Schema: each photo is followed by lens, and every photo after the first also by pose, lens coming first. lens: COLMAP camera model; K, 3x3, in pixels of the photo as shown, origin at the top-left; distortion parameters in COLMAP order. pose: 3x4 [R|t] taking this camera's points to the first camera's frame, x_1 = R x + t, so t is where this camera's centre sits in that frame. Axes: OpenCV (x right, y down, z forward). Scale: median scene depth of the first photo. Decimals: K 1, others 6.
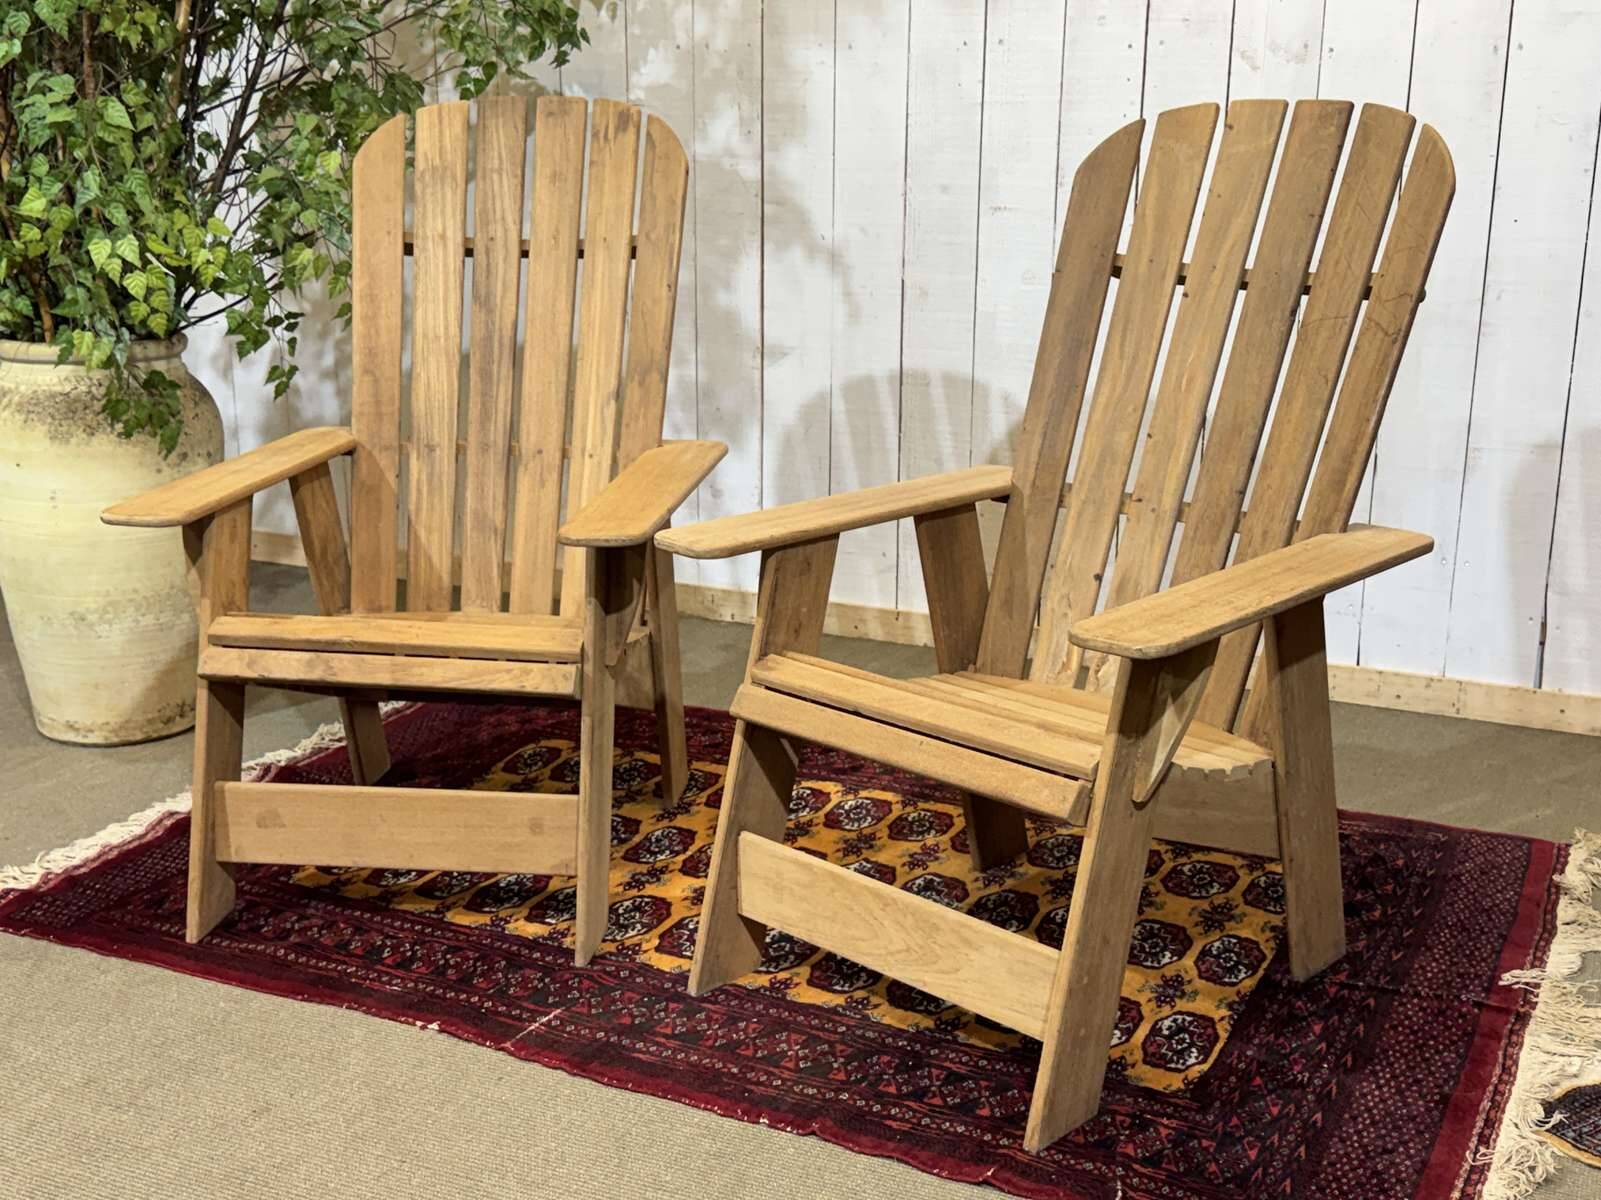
lens RADIAL K [[1901.1, 0, 799.5], [0, 1901.1, 605.4], [0, 0, 1]] dist [0.210433, -0.481180]
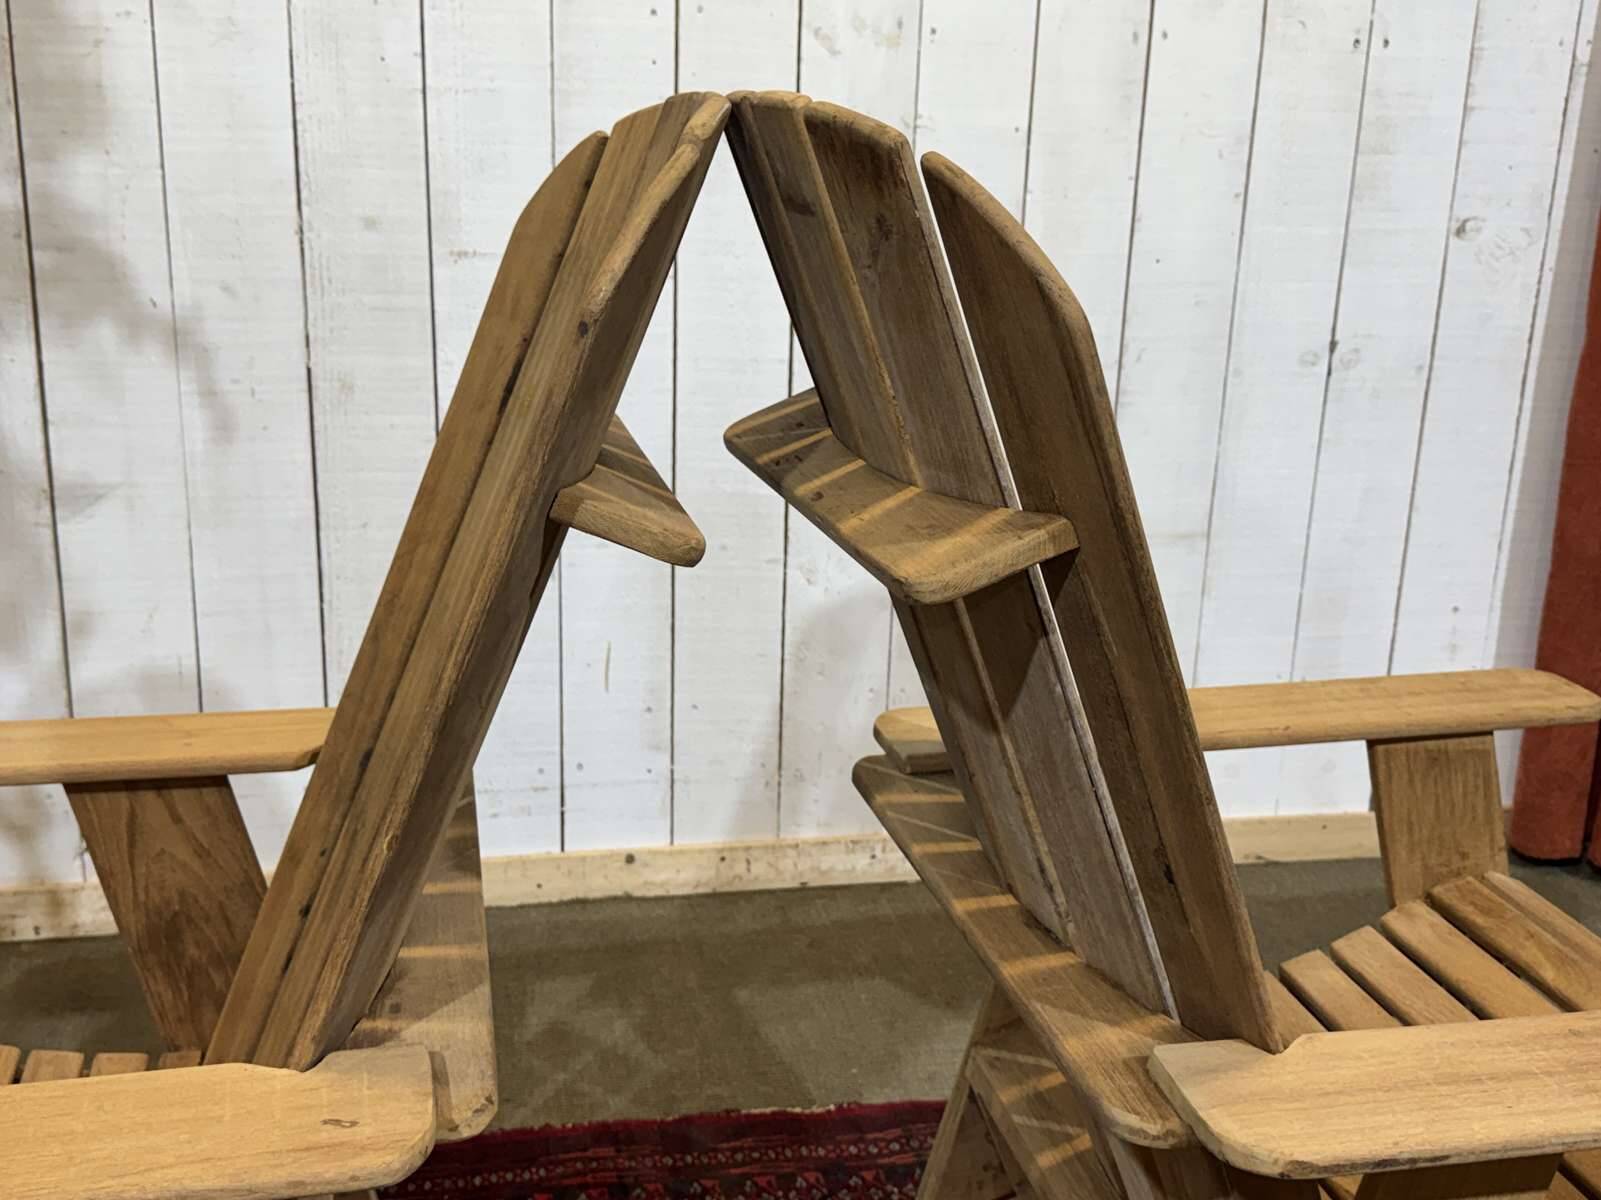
lens RADIAL K [[1765.2, 0, 783.6], [0, 1765.2, 612.8], [0, 0, 1]] dist [0.176623, -0.409154]
pose [[0.807348, -0.149274, 0.570882, -0.254269], [0.131051, 0.988671, 0.073183, -0.172861], [-0.575339, 0.015731, 0.817764, 0.661933]]
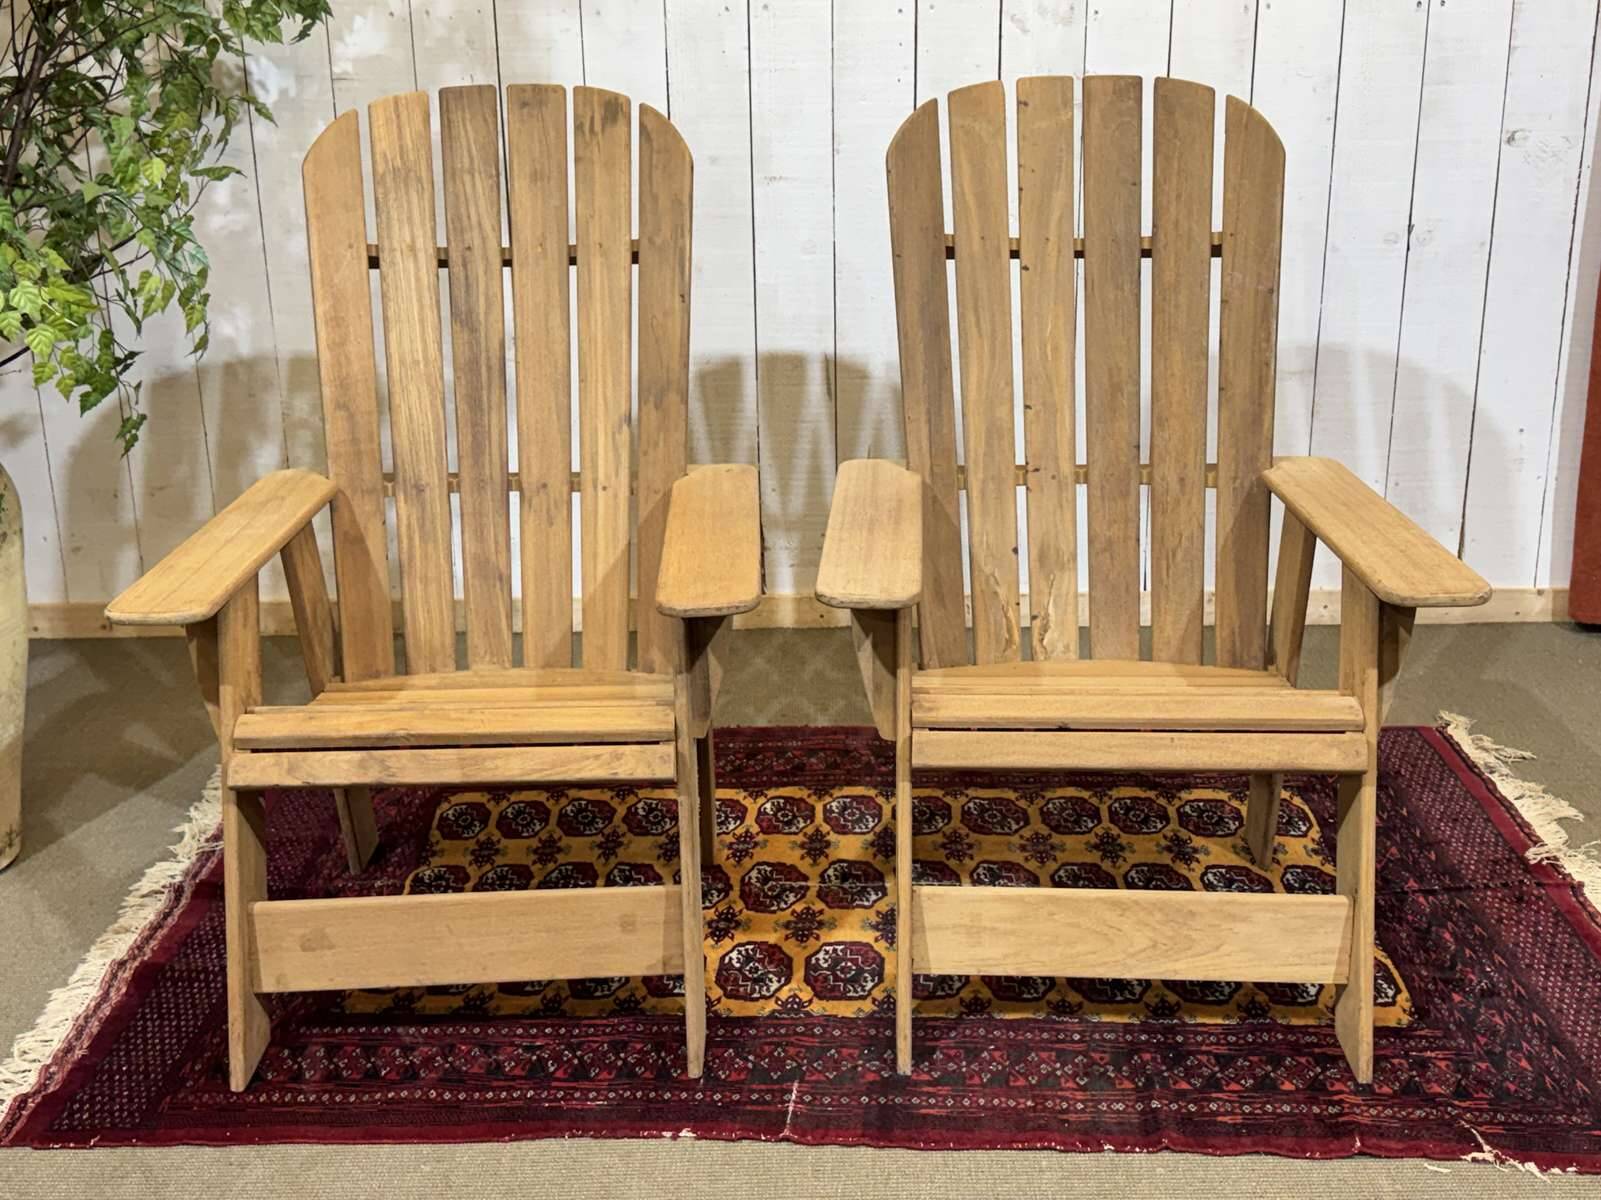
lens RADIAL K [[1901.1, 0, 799.5], [0, 1901.1, 605.4], [0, 0, 1]] dist [0.210433, -0.481180]
pose [[0.912666, -0.139895, 0.384018, -0.430901], [0.125497, 0.990127, 0.062436, -0.074648], [-0.388961, -0.008790, 0.921212, 0.134442]]
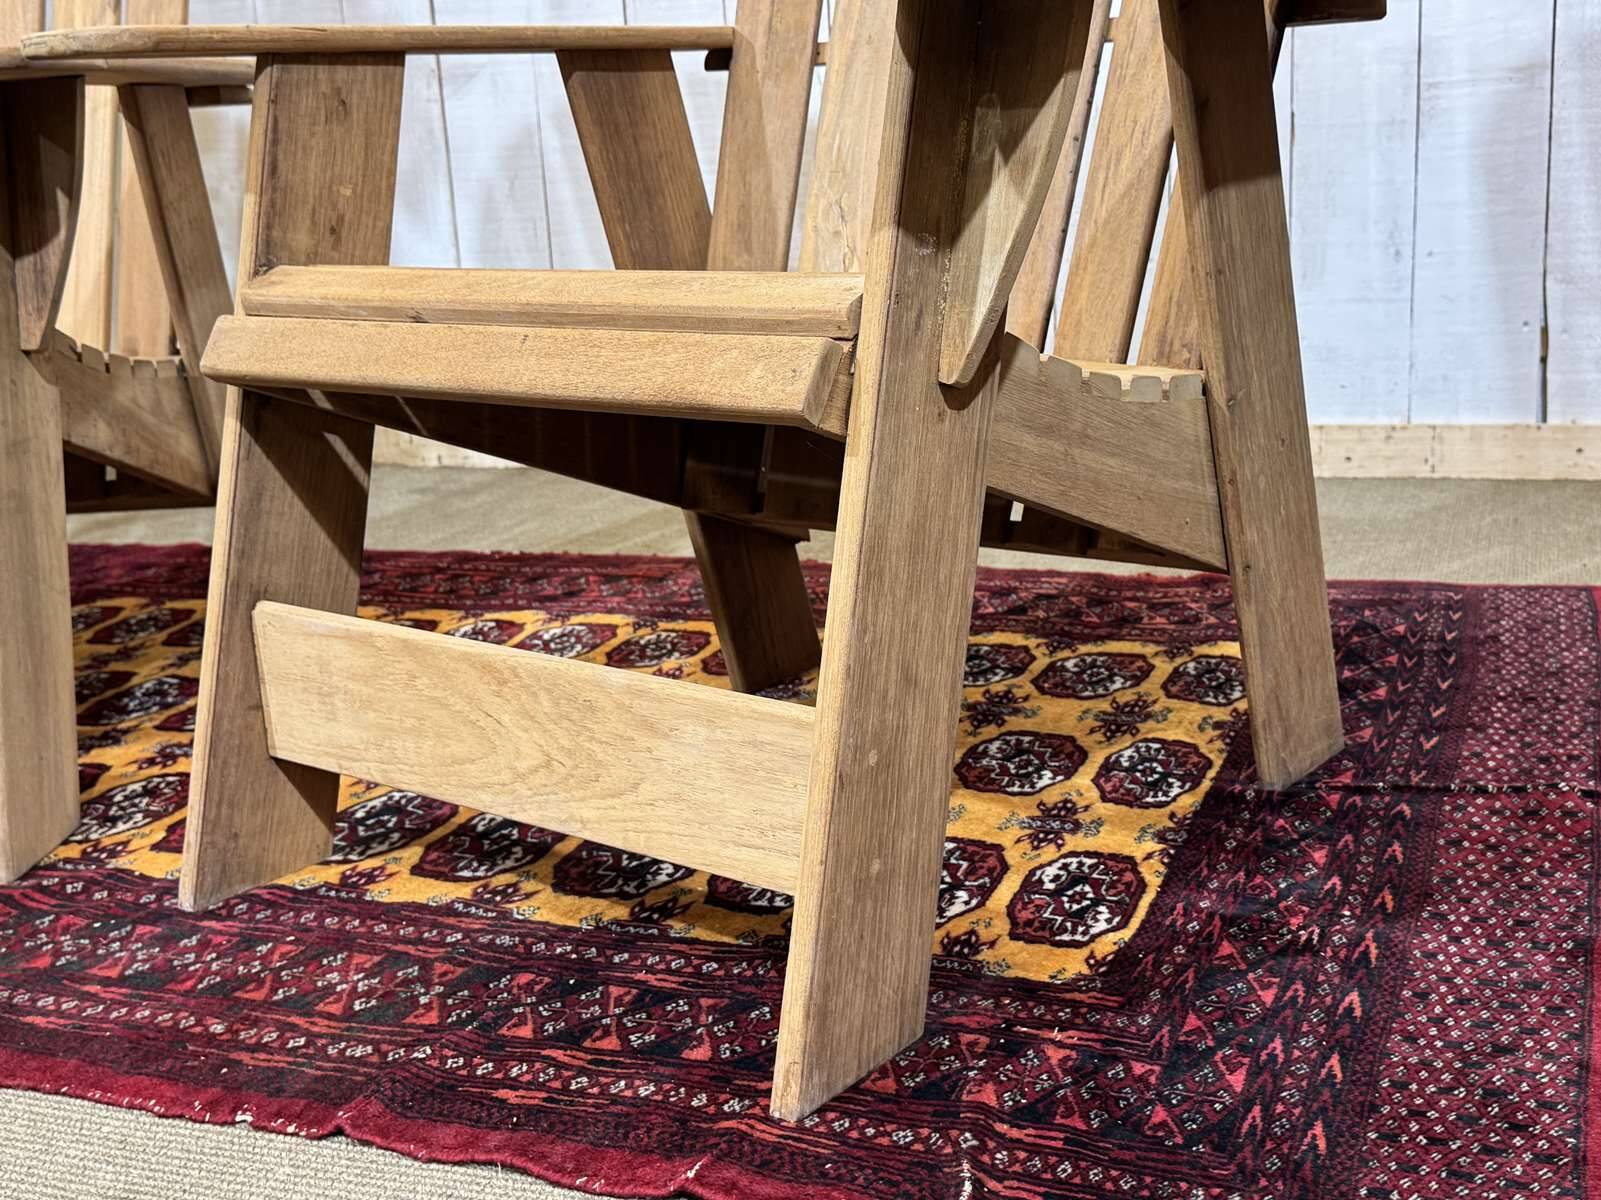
lens RADIAL K [[1920.8, 0, 787.1], [0, 1920.8, 580.7], [0, 0, 1]] dist [0.194581, -0.449874]
pose [[0.995335, -0.077920, 0.056890, 0.085804], [0.079363, 0.996567, -0.023557, 0.133523], [-0.054859, 0.027962, 0.998102, 0.426596]]
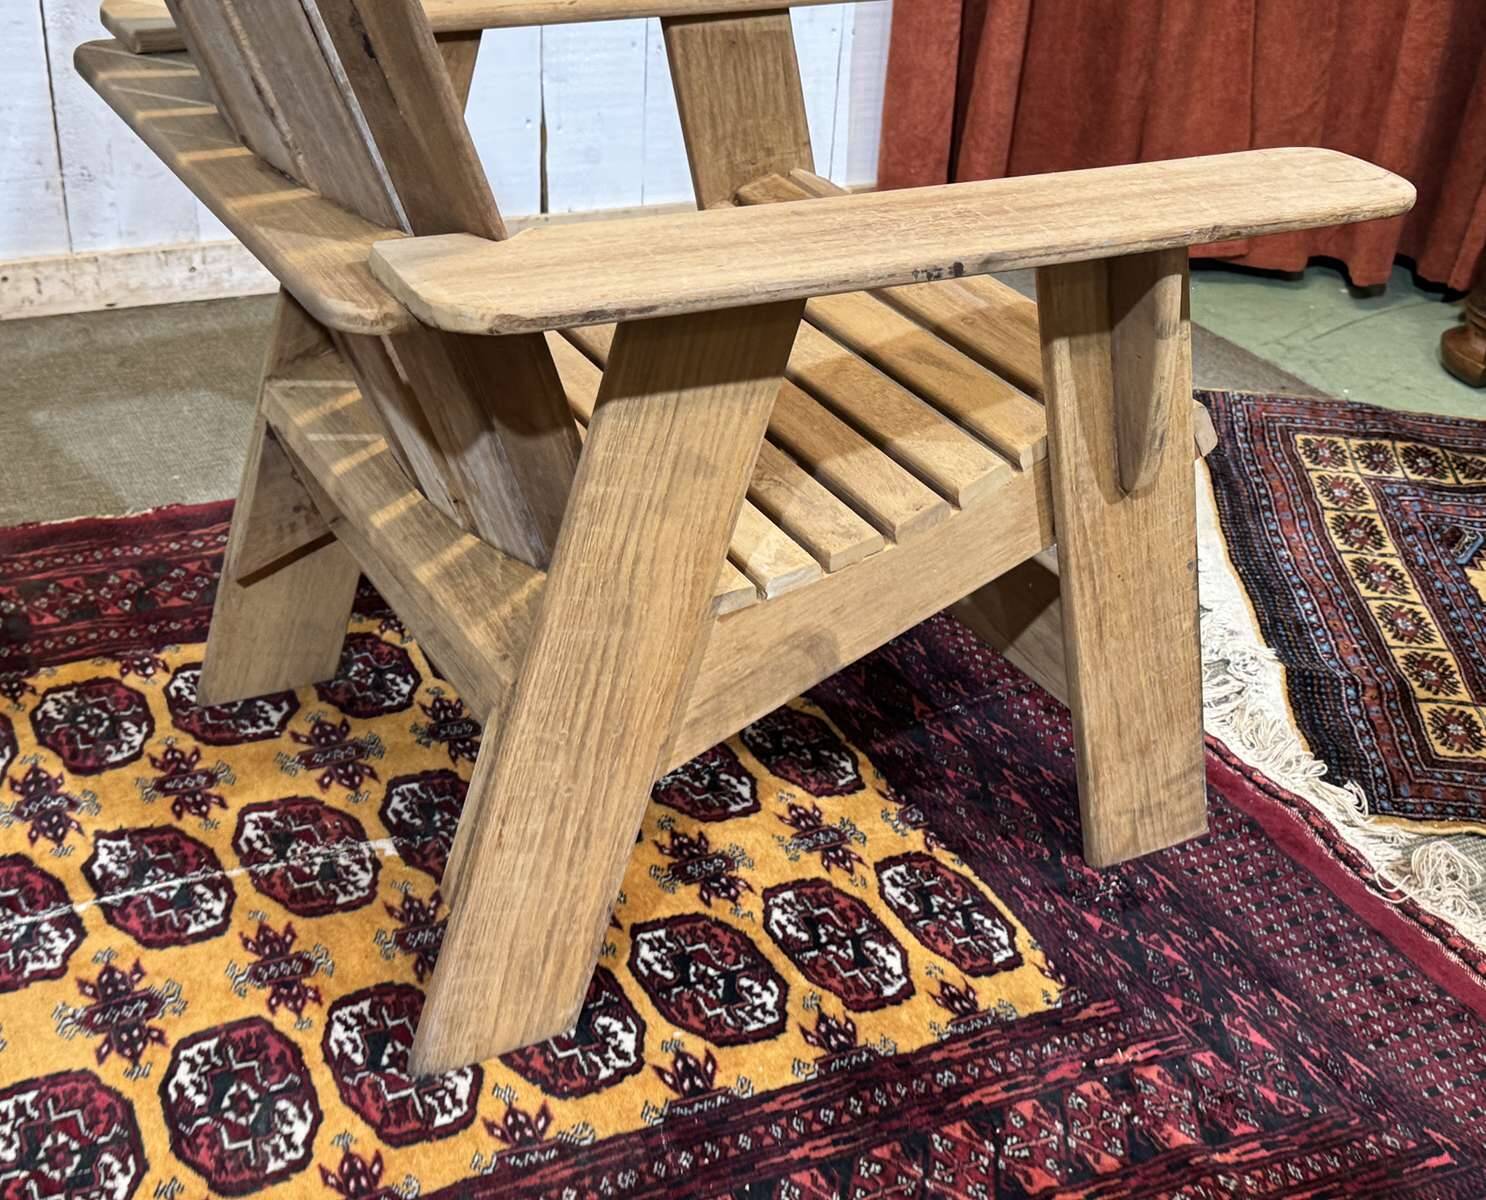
lens RADIAL K [[1965.7, 0, 776.6], [0, 1965.7, 636.3], [0, 0, 1]] dist [0.249229, -0.639812]
pose [[0.601833, -0.368550, 0.708497, -0.254960], [0.145968, 0.922968, 0.356122, -0.097374], [-0.785169, -0.110908, 0.609269, 0.605357]]
